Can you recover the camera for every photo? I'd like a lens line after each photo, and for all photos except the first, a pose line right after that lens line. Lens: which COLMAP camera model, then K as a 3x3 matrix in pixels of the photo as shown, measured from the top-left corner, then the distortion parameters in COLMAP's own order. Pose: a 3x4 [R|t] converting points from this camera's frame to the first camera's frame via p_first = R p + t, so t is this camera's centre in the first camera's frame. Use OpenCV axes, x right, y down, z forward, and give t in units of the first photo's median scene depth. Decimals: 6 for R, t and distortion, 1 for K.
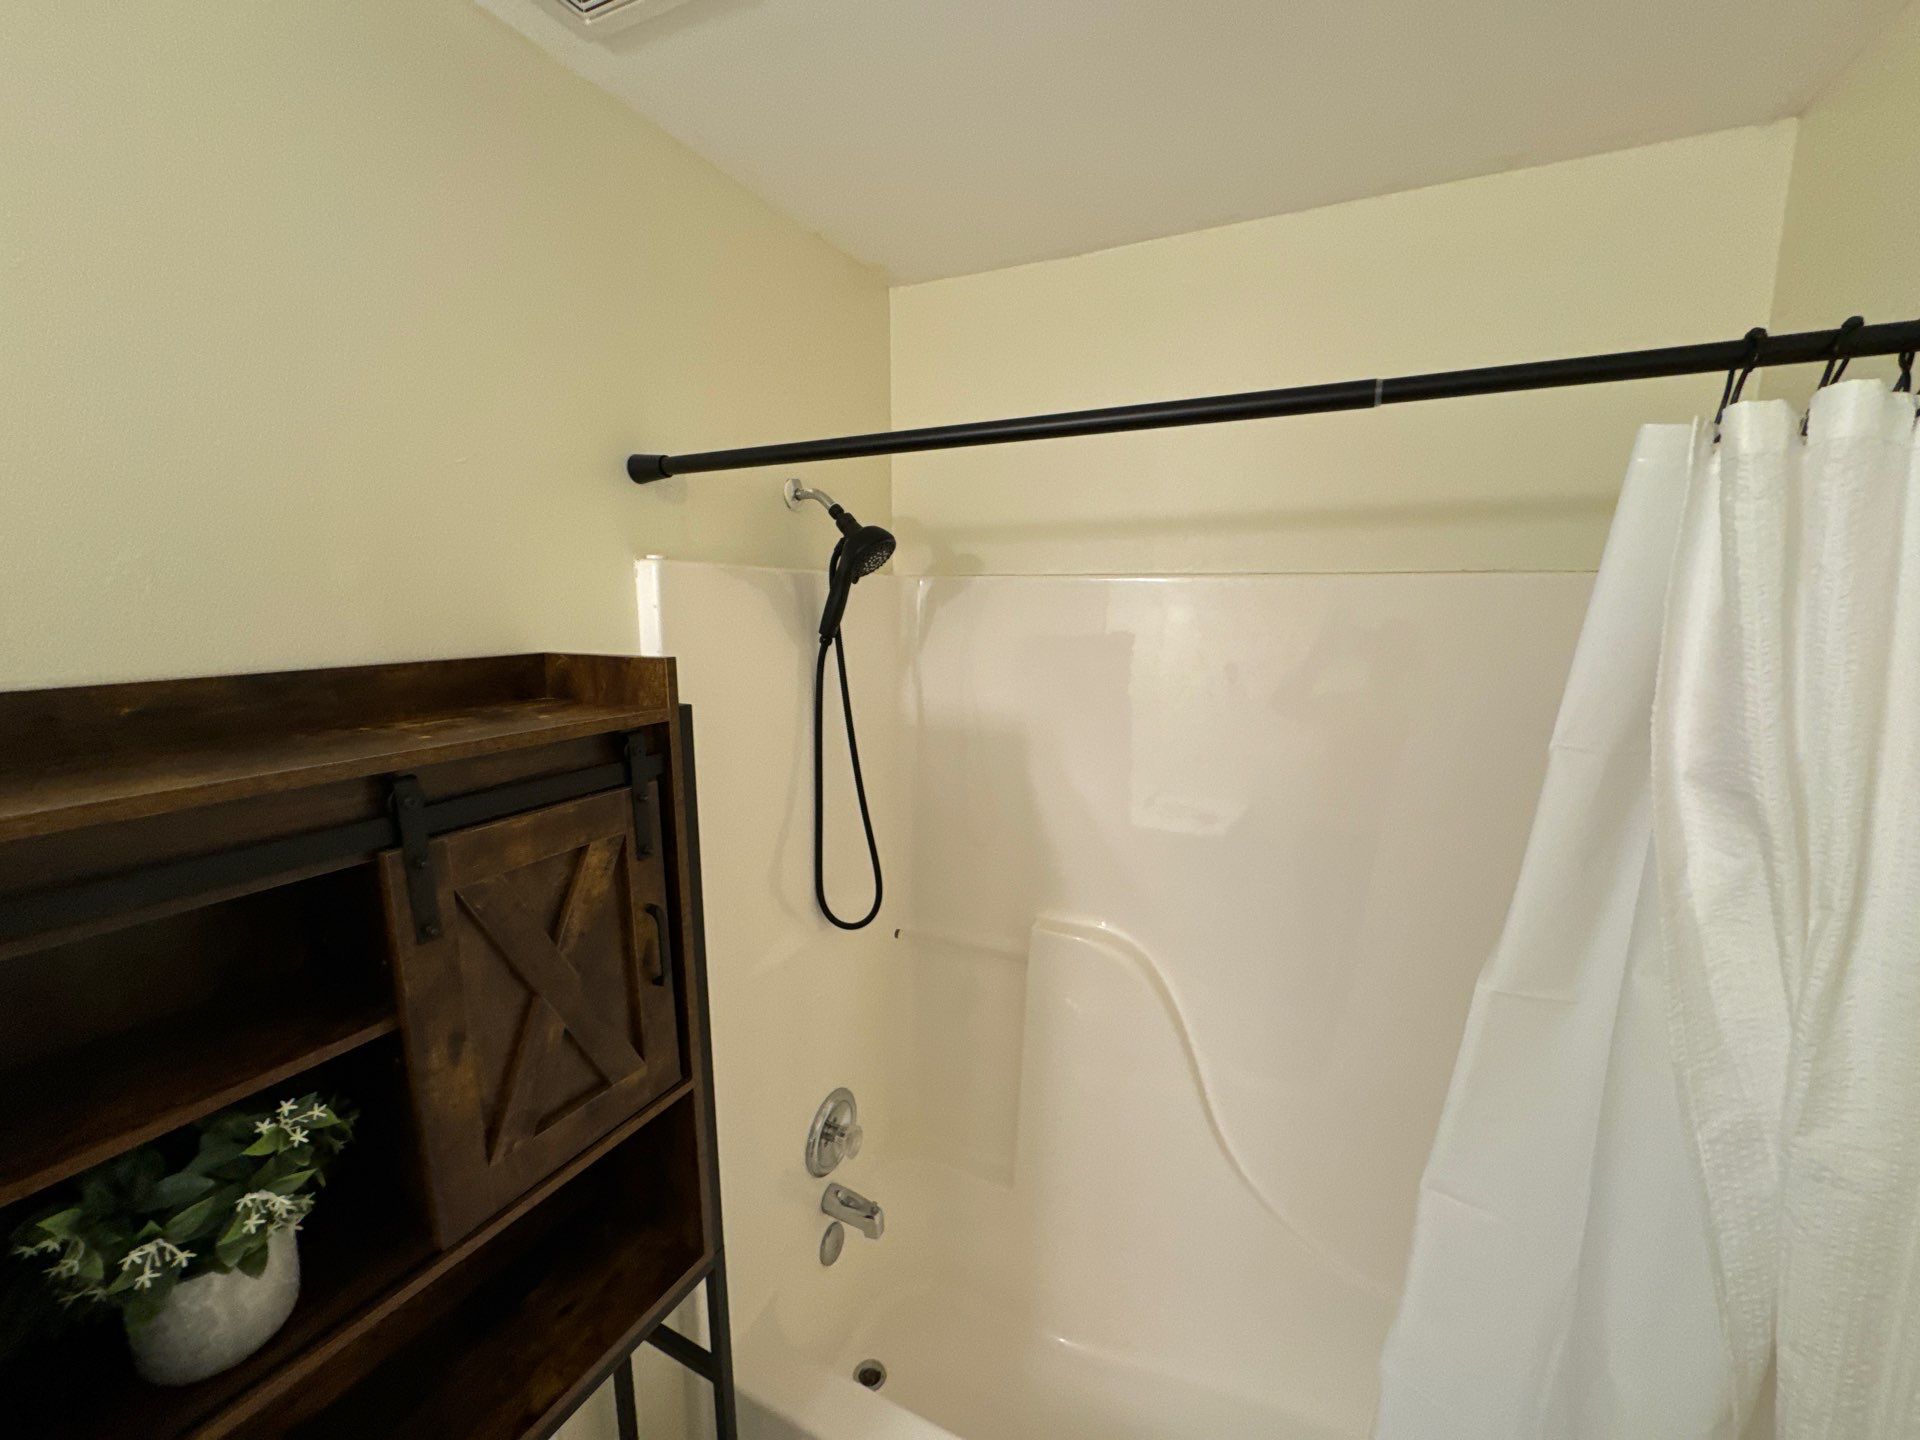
lens RADIAL K [[764.4, 0, 956.9], [0, 764.4, 720.8], [0, 0, 1]] dist [-0.002225, -0.000140]
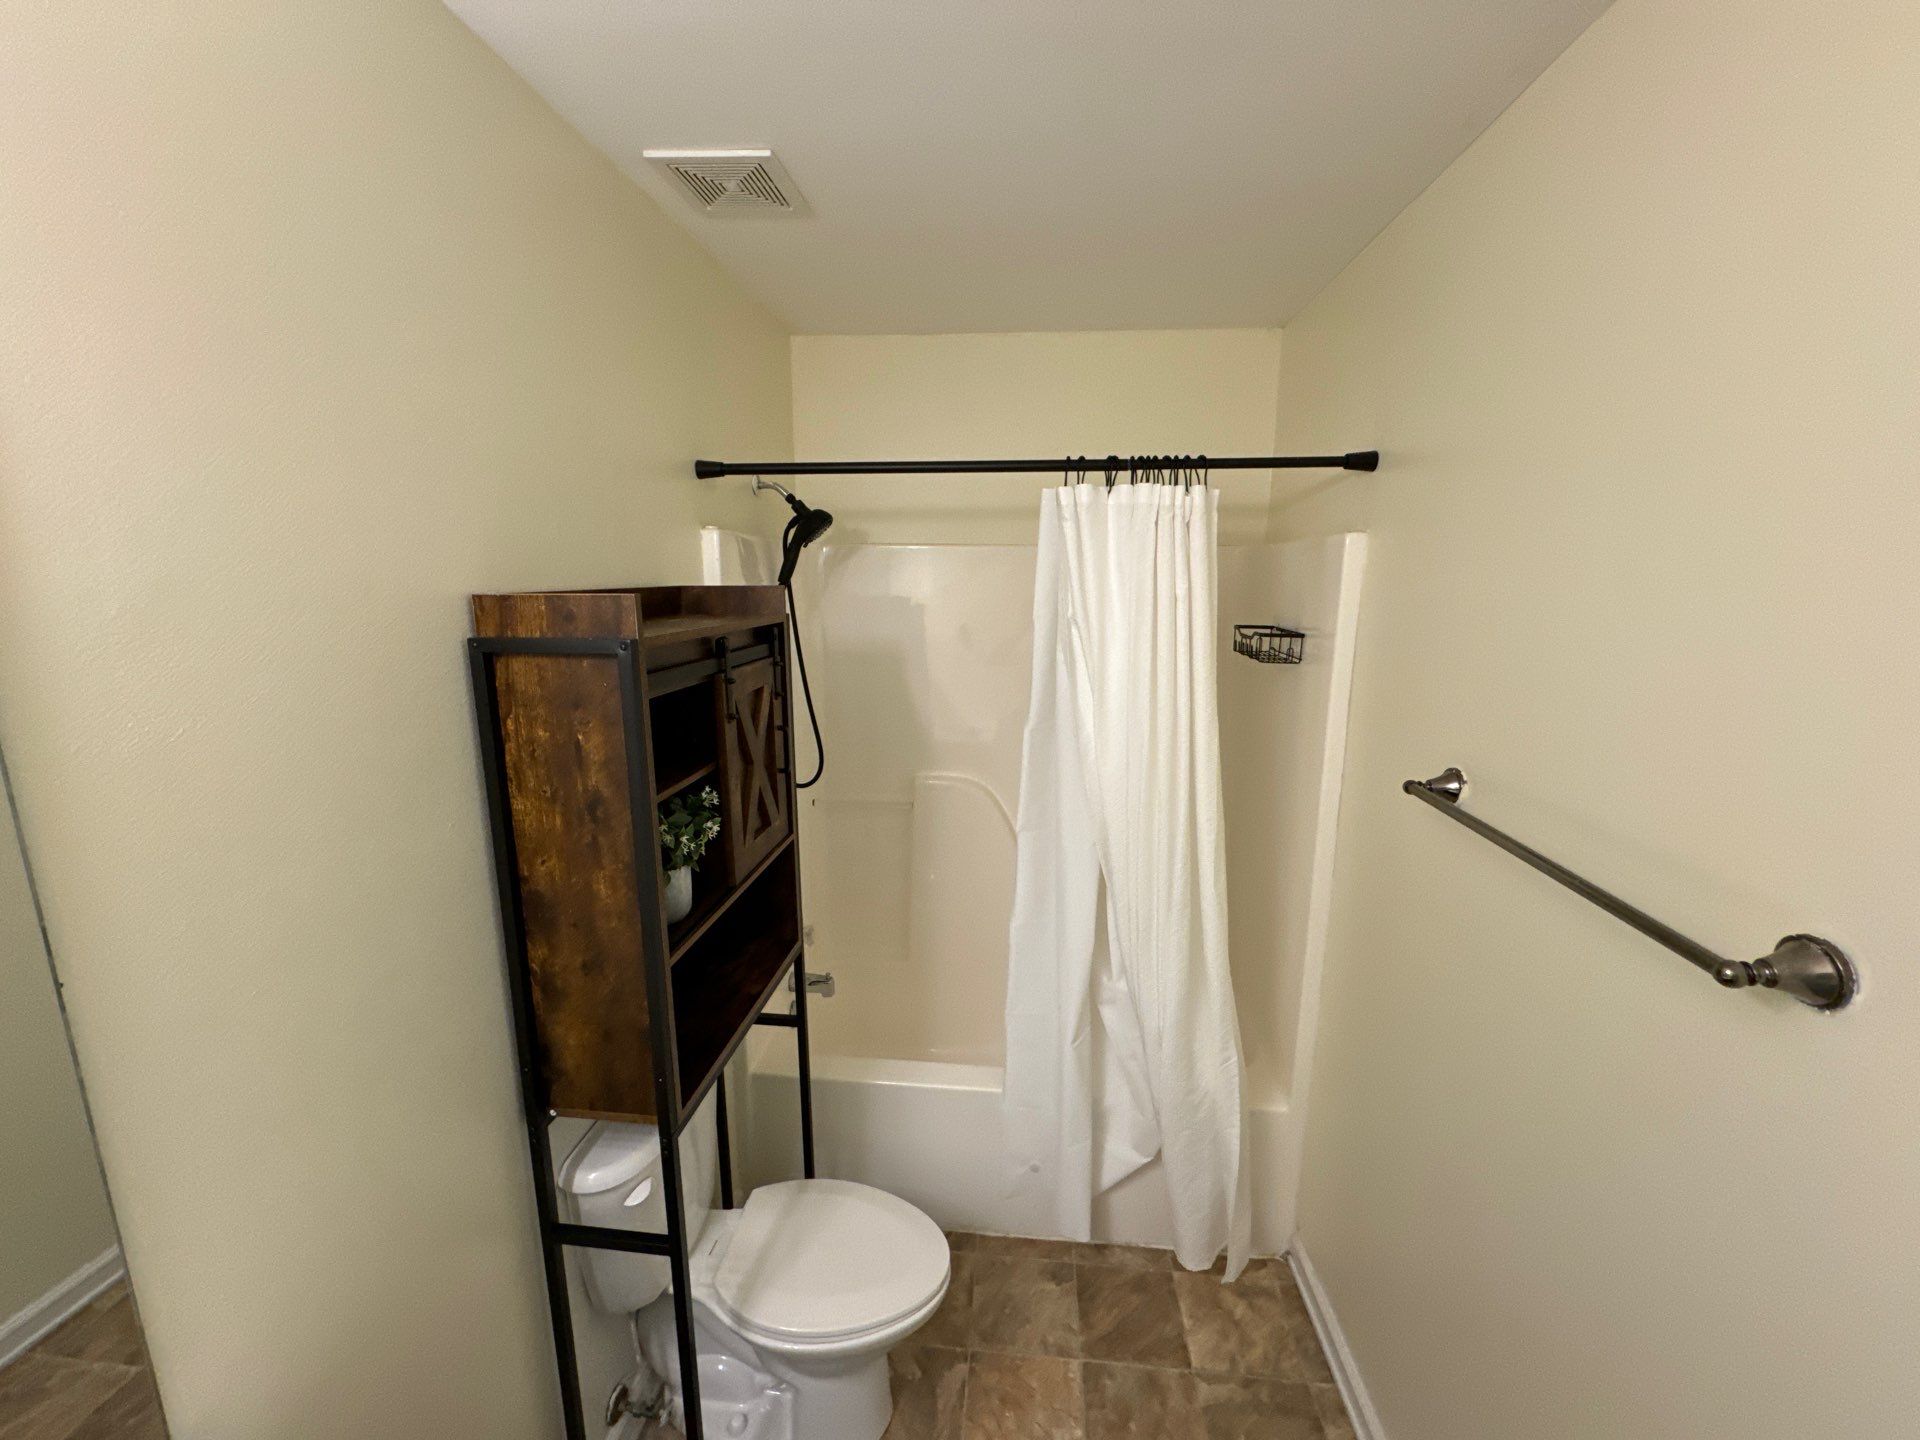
lens RADIAL K [[764.4, 0, 964.2], [0, 764.4, 715.3], [0, 0, 1]] dist [-0.002225, -0.000140]
pose [[0.933688, -0.064321, 0.352265, -0.485081], [0.055956, 0.997858, 0.033887, 0.139479], [-0.353690, -0.011928, 0.935287, -0.623100]]
